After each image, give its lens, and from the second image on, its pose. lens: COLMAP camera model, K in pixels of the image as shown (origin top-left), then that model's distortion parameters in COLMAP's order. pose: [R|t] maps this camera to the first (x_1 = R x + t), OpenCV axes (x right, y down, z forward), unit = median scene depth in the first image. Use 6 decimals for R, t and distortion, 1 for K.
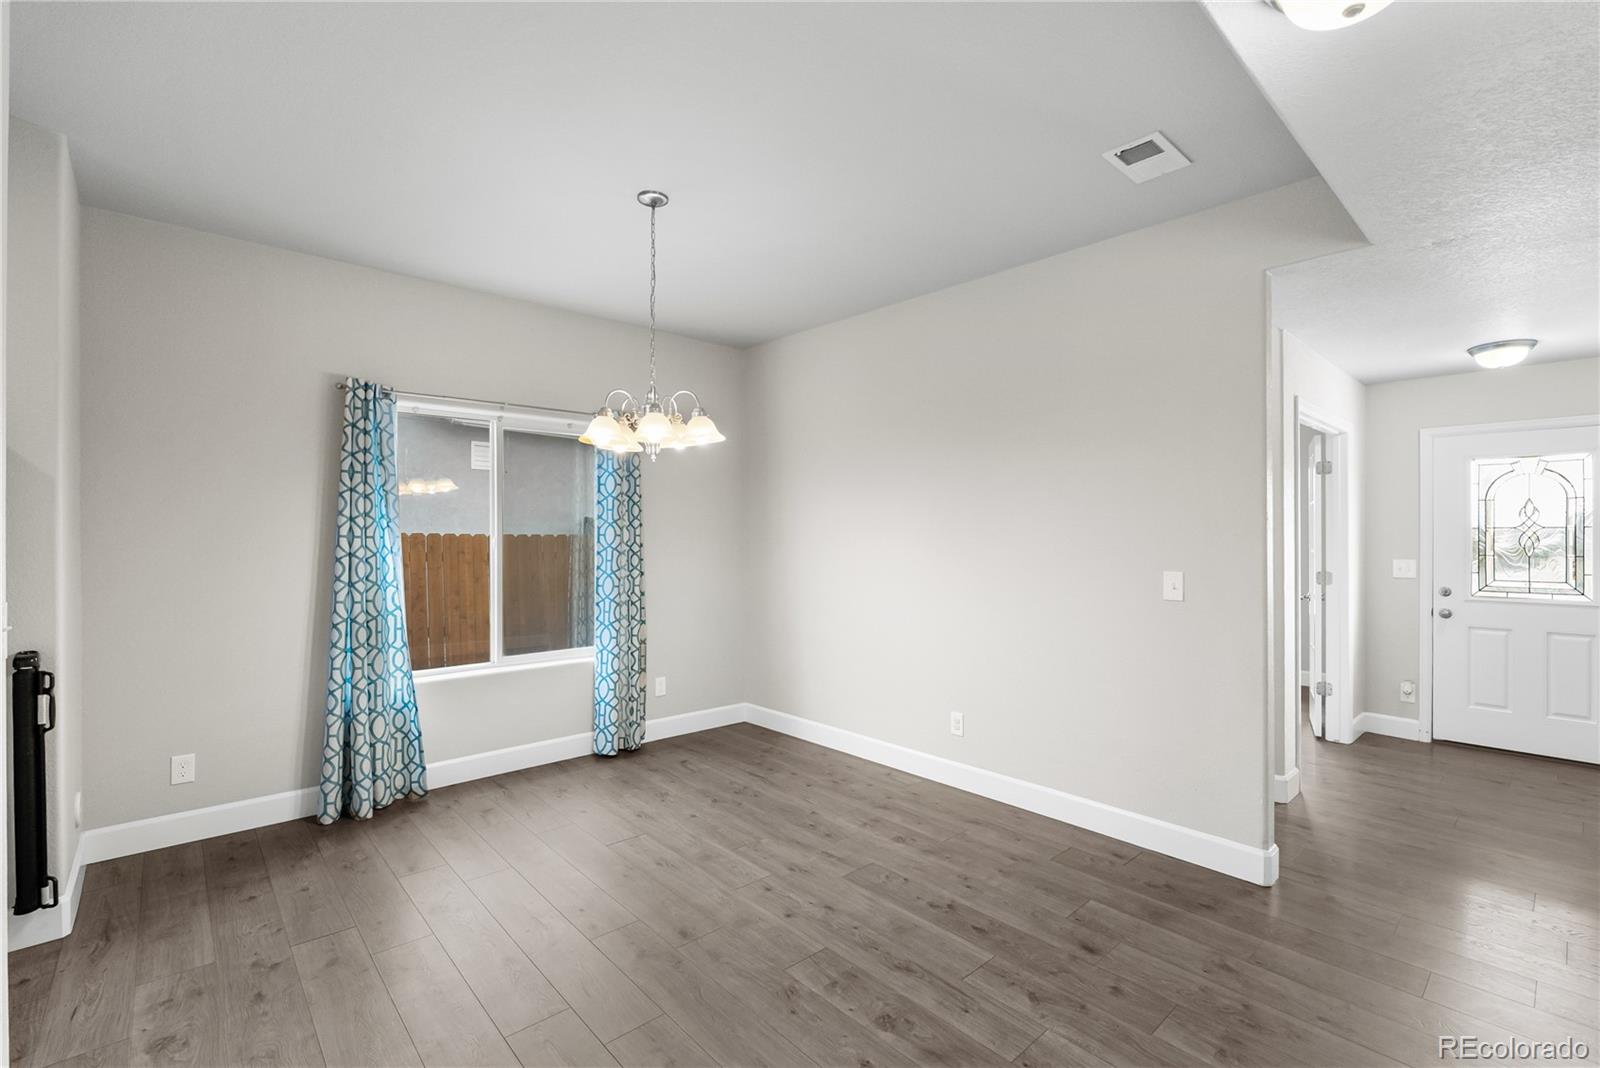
lens RADIAL K [[718.9, 0, 796.4], [0, 718.9, 538.3], [0, 0, 1]] dist [-0.005014, 0.001307]
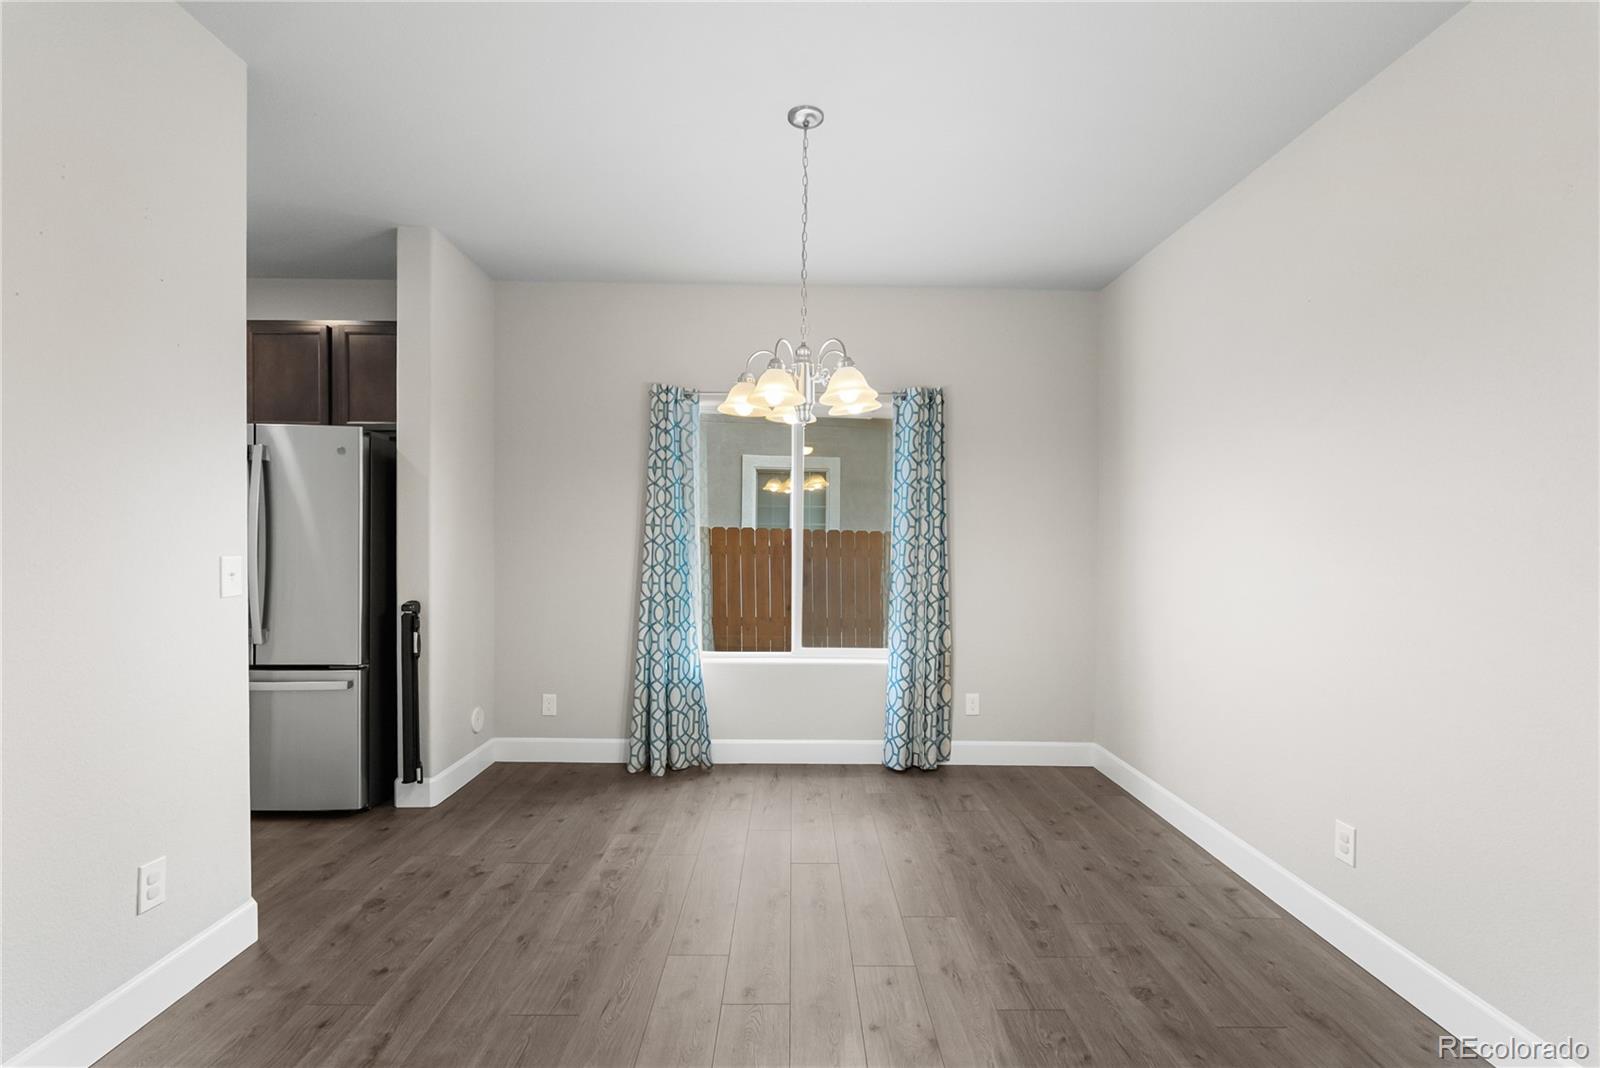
lens RADIAL K [[718.9, 0, 800.8], [0, 718.9, 556.0], [0, 0, 1]] dist [-0.005014, 0.001307]
pose [[0.751429, 0.022358, -0.659435, 0.293366], [-0.014509, 0.999744, 0.017363, 0.022719], [0.659655, -0.003479, 0.751561, 0.291299]]
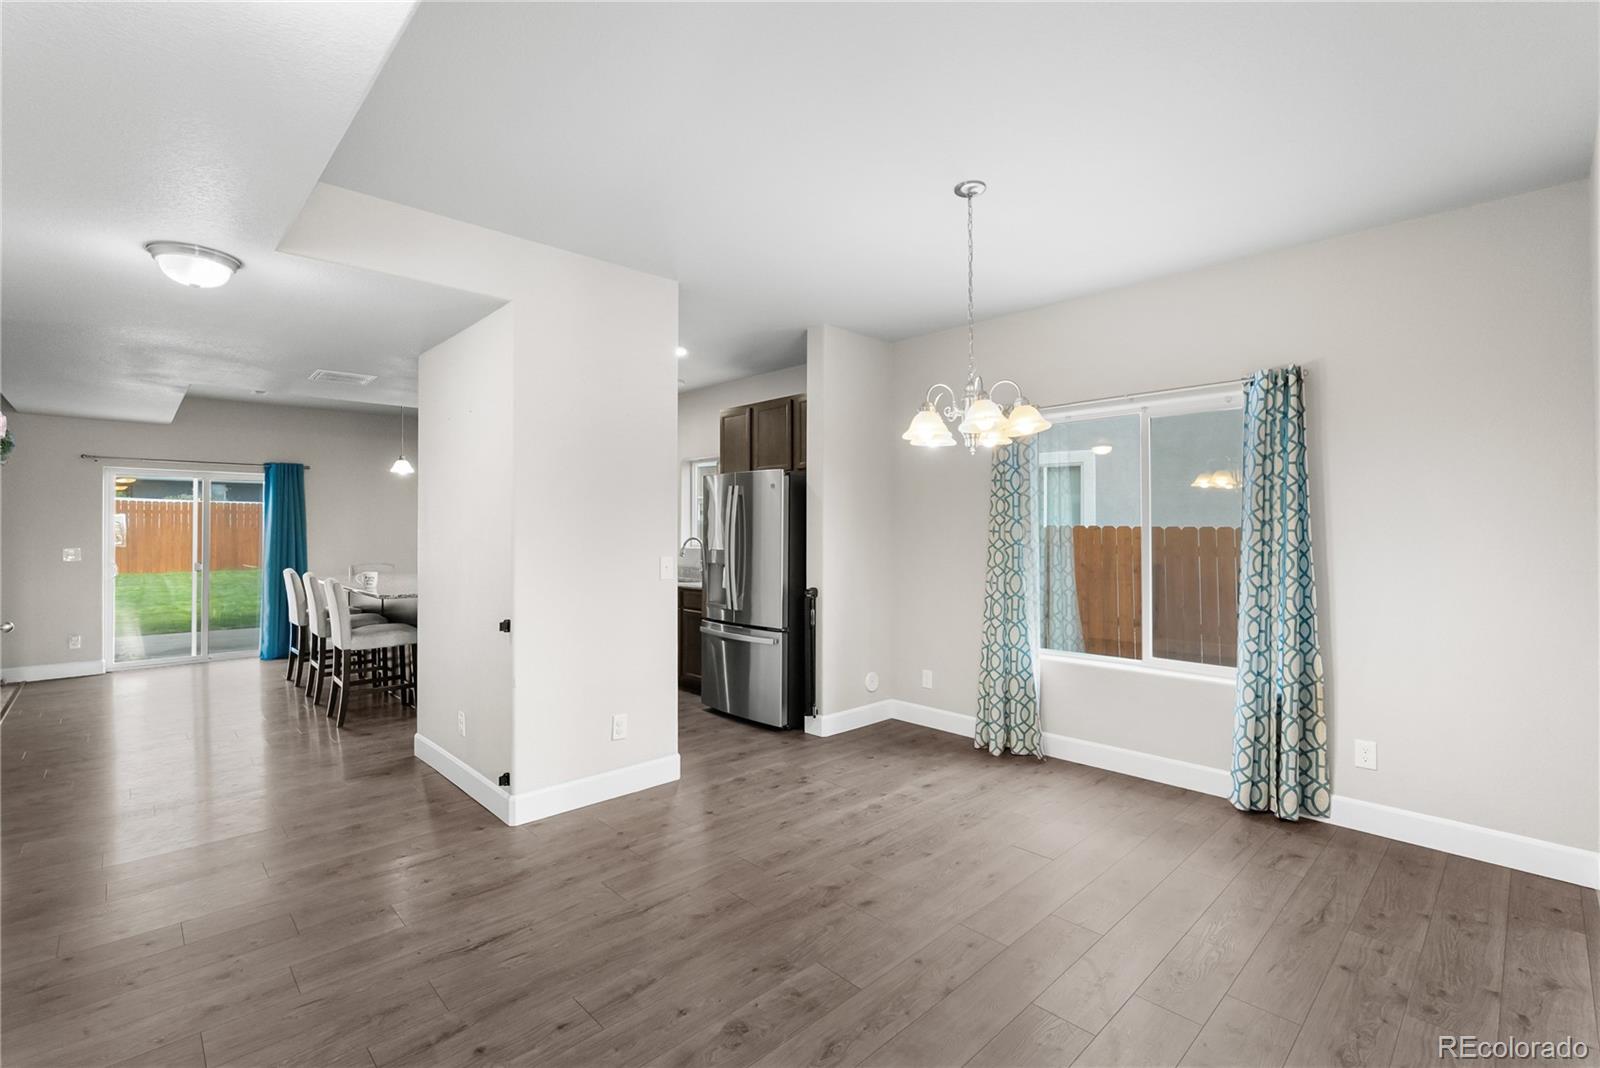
lens RADIAL K [[718.9, 0, 804.1], [0, 718.9, 526.0], [0, 0, 1]] dist [-0.005014, 0.001307]
pose [[0.036757, -0.004897, -0.999312, 0.625569], [-0.007445, 0.999959, -0.005174, -0.002104], [0.999297, 0.007630, 0.036719, 0.594697]]
